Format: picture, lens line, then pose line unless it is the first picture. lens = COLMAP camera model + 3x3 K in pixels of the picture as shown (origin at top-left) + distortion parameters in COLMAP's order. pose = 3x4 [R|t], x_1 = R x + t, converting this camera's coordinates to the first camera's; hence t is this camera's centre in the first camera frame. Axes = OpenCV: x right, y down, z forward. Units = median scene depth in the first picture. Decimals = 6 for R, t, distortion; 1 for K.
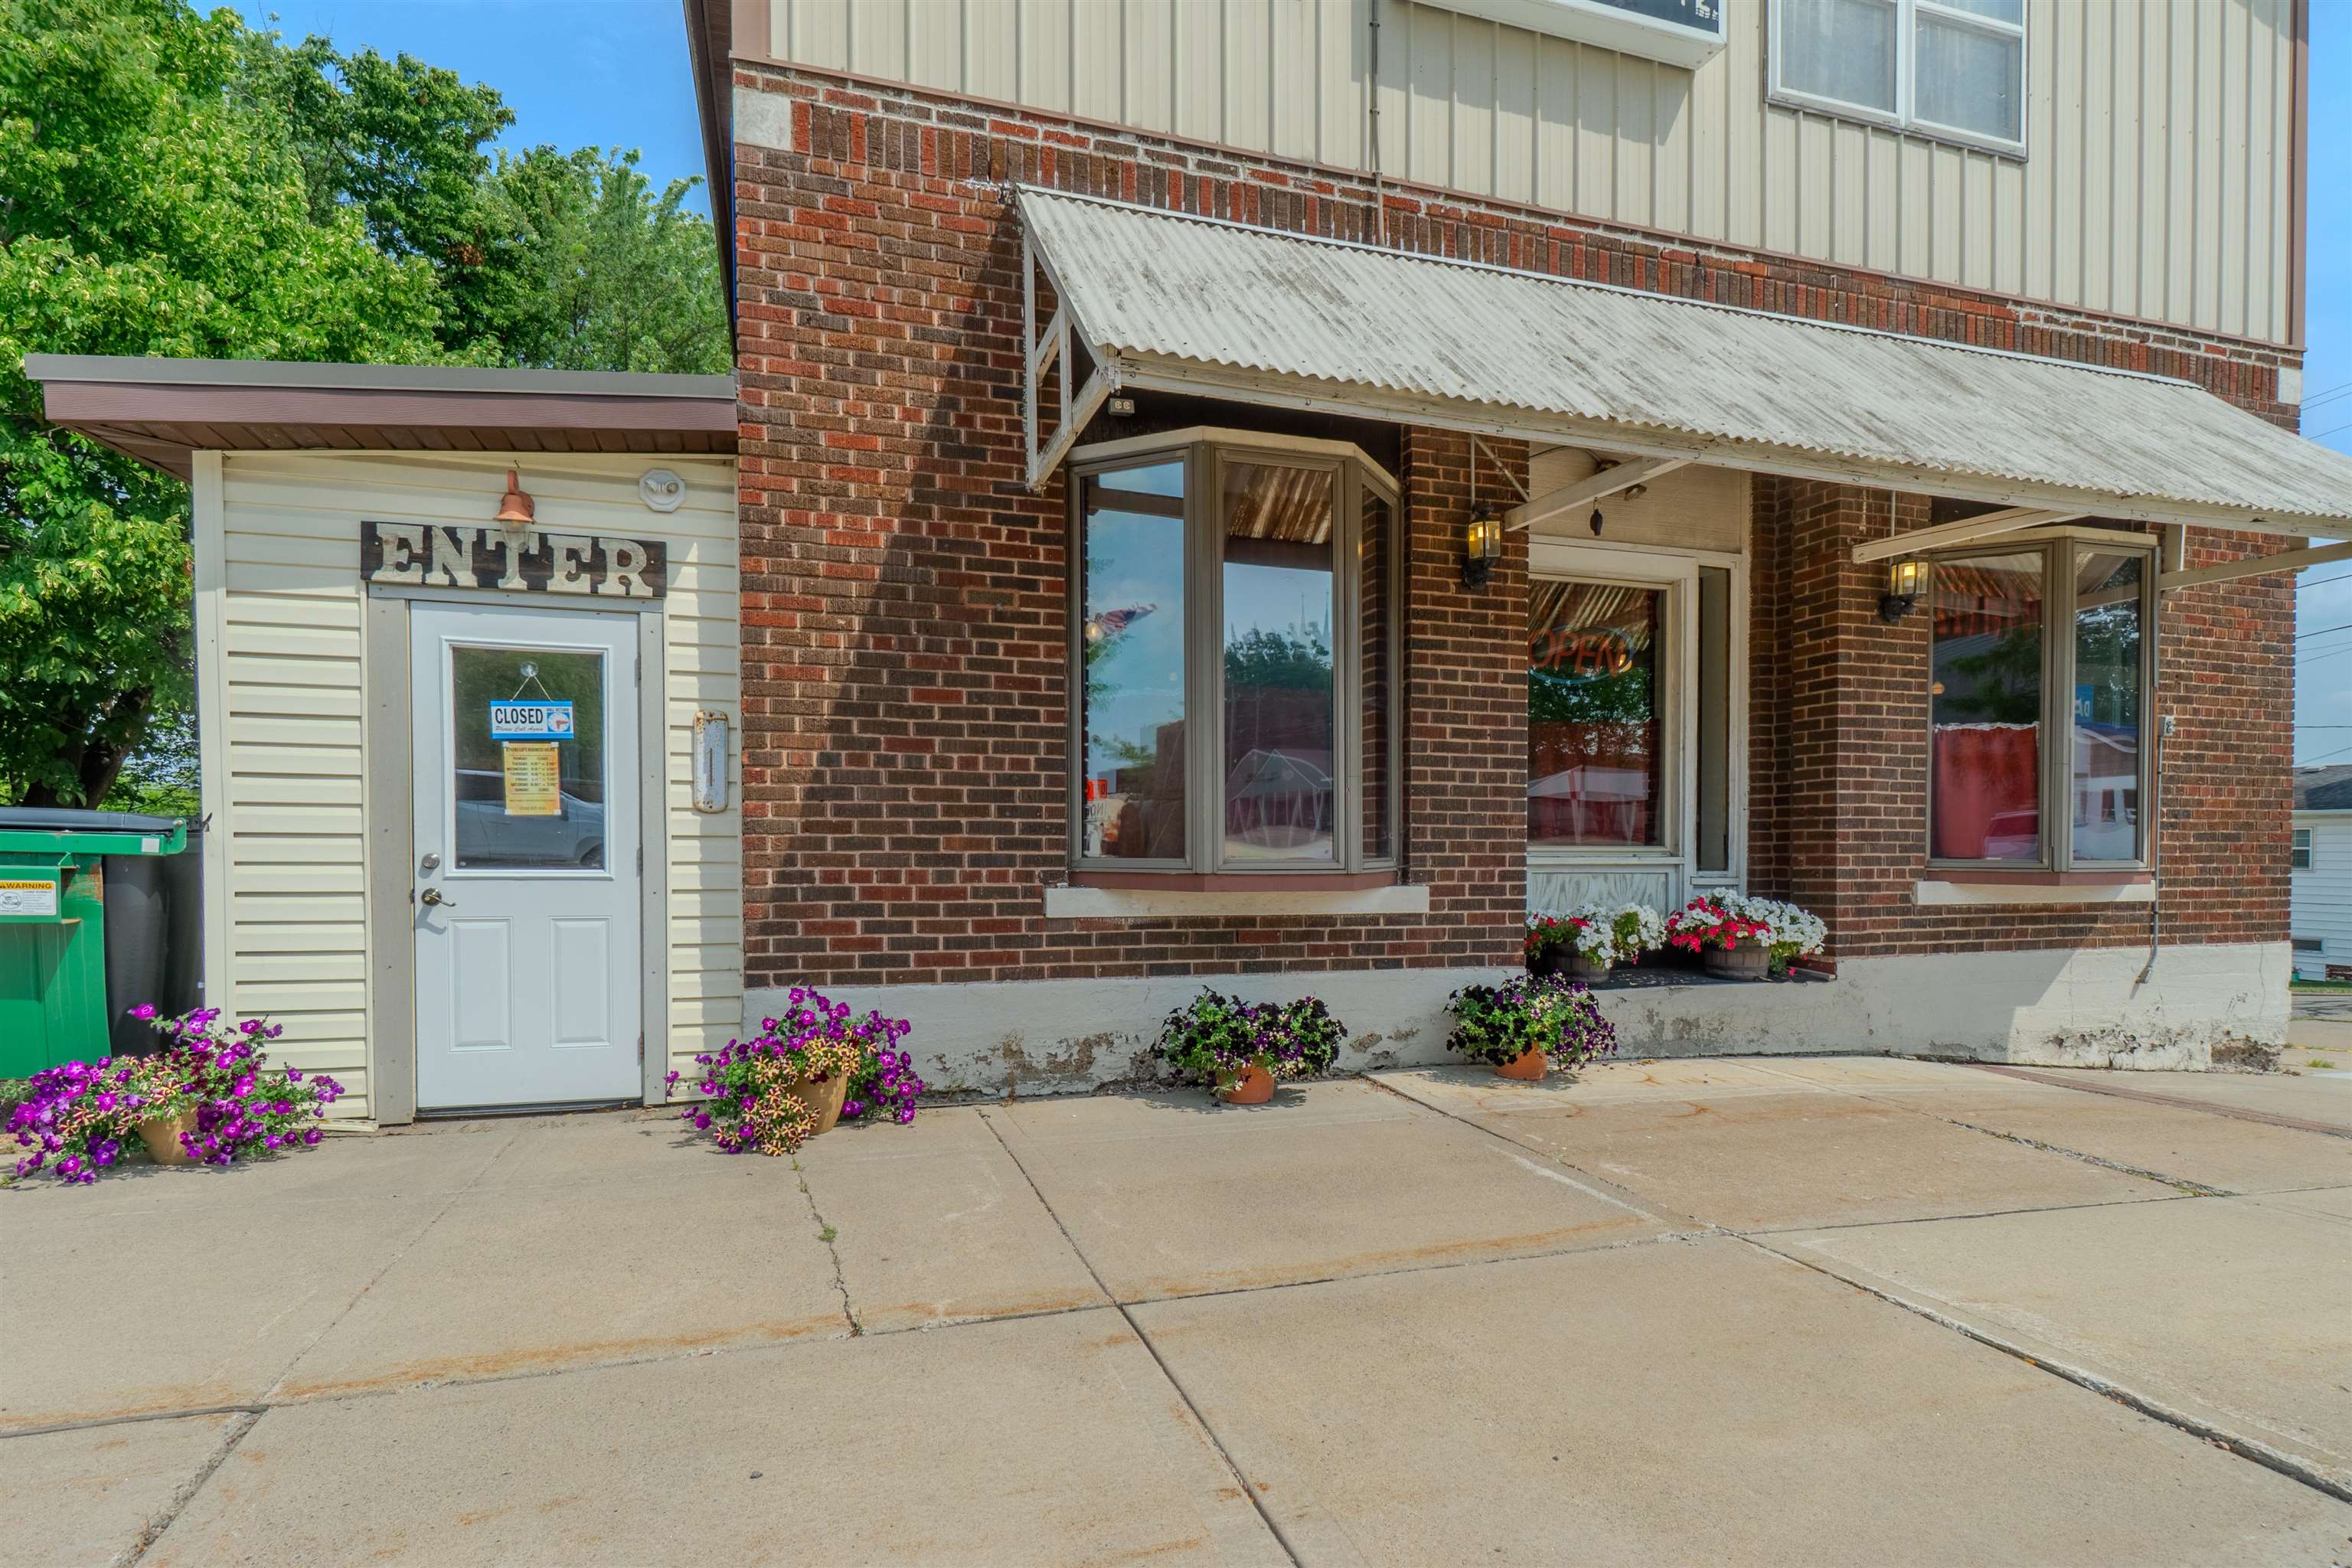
lens RADIAL K [[1015.7, 0, 1120.6], [0, 1015.7, 773.3], [0, 0, 1]] dist [0.001701, 0.000423]
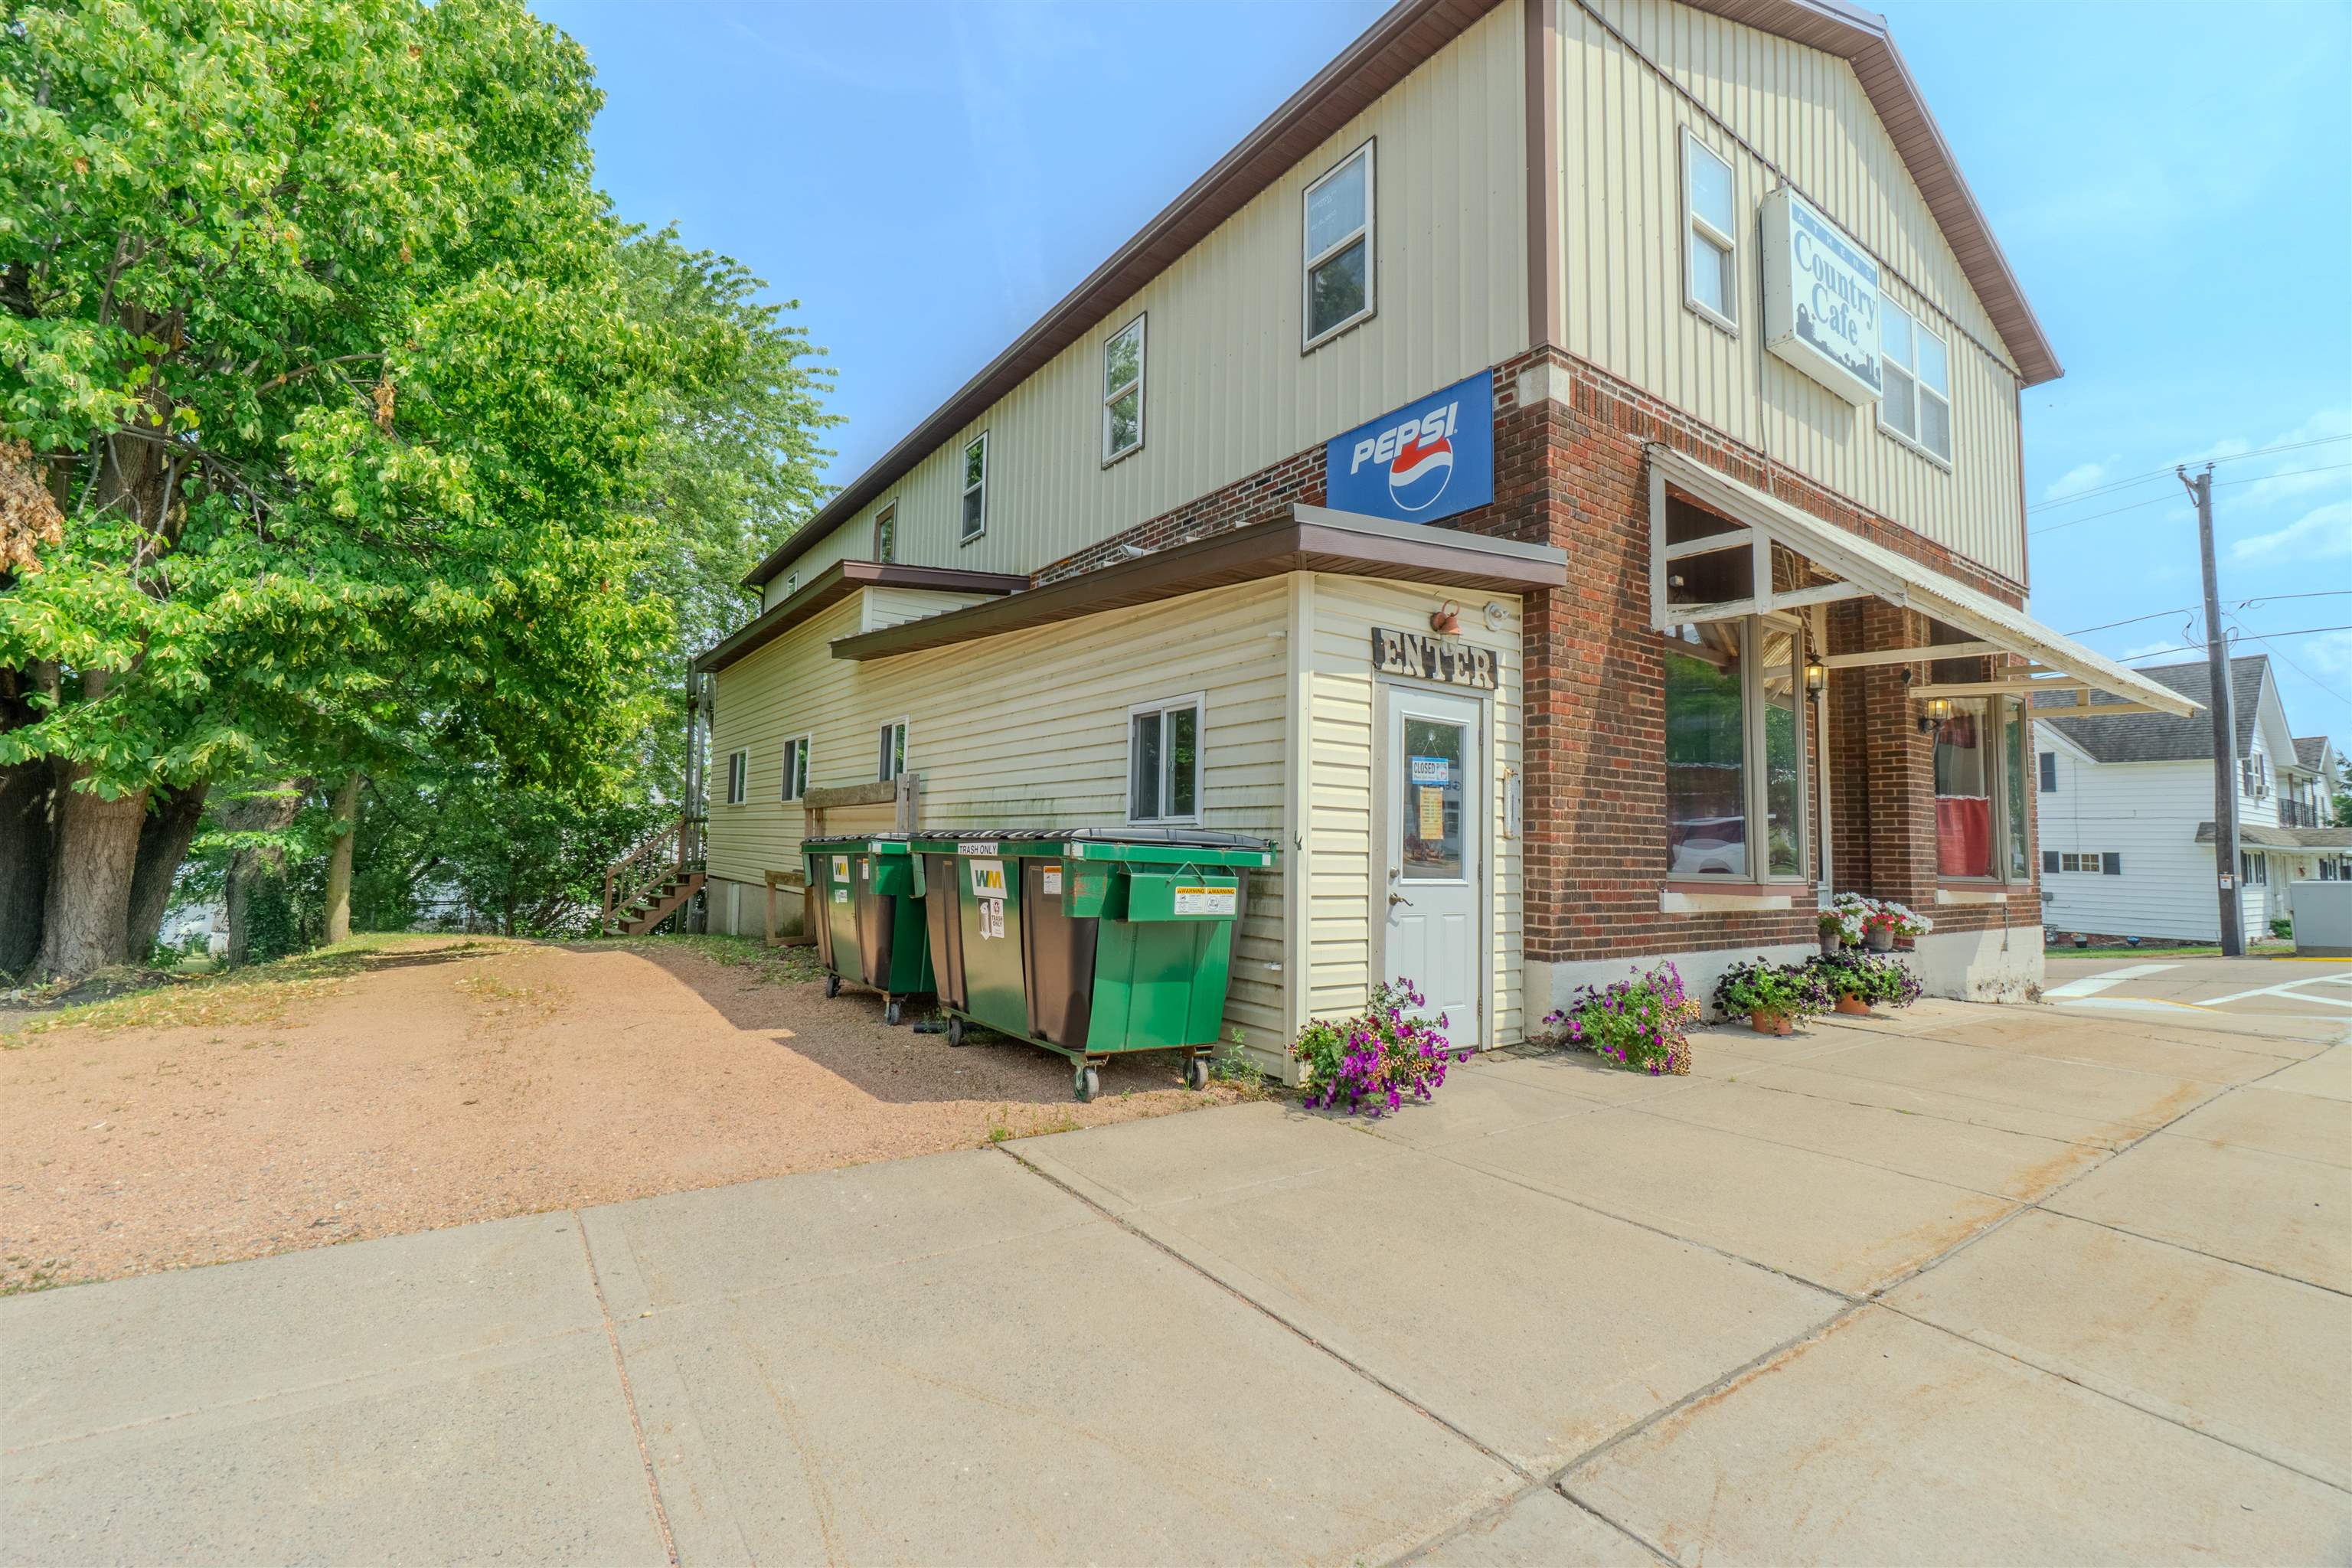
lens RADIAL K [[989.4, 0, 1170.2], [0, 989.4, 719.3], [0, 0, 1]] dist [0.002424, 0.000140]
pose [[0.940047, 0.054249, 0.336704, -1.365344], [-0.026253, 0.995849, -0.087155, 0.004223], [-0.340034, 0.073090, 0.937569, -0.162101]]
